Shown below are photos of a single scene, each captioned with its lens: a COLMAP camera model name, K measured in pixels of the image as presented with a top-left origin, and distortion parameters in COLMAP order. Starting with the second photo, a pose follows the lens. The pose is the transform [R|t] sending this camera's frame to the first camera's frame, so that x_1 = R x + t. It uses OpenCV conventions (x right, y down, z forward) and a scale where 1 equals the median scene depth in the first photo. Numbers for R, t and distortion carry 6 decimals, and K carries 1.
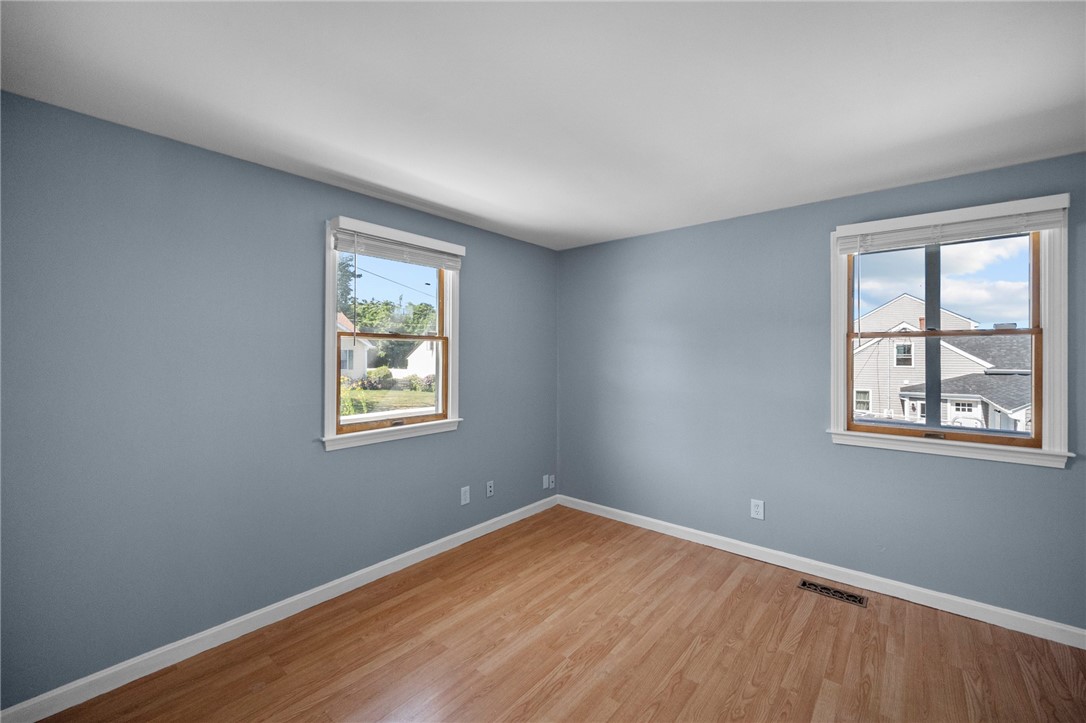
lens RADIAL K [[439.2, 0, 541.5], [0, 439.2, 358.3], [0, 0, 1]] dist [0.000116, -0.000120]
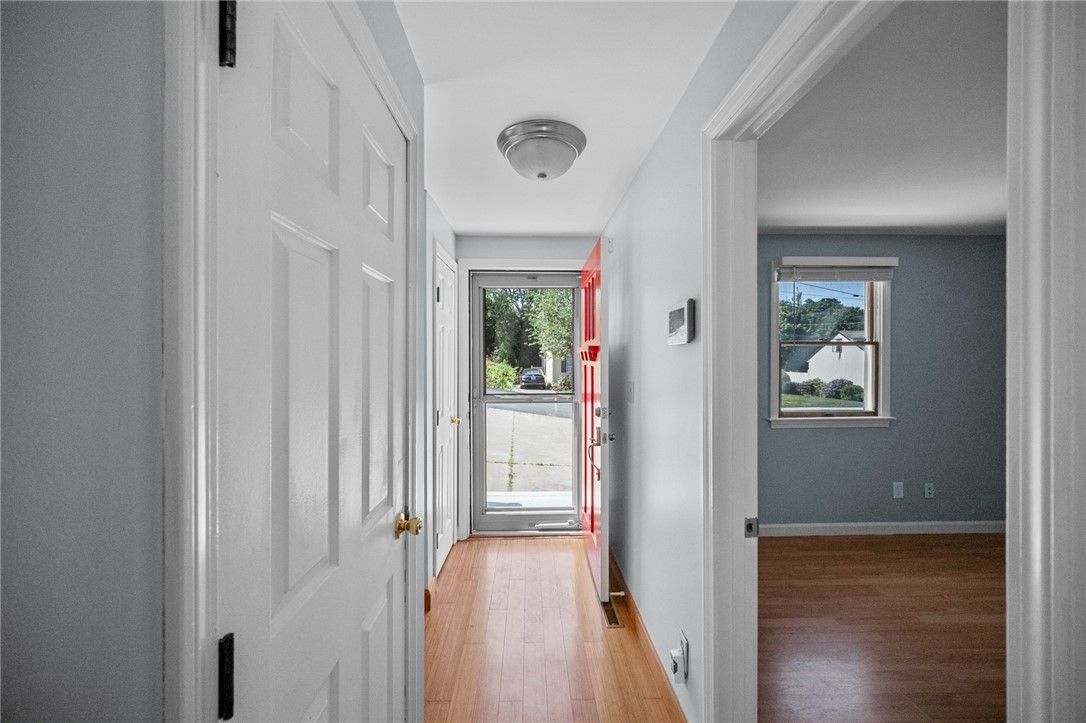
lens RADIAL K [[439.2, 0, 536.3], [0, 439.2, 360.9], [0, 0, 1]] dist [0.000116, -0.000120]
pose [[0.665946, 0.000264, -0.746000, 0.037509], [-0.000460, 1.000000, -0.000056, -0.000287], [0.746000, 0.000380, 0.665946, -0.373584]]
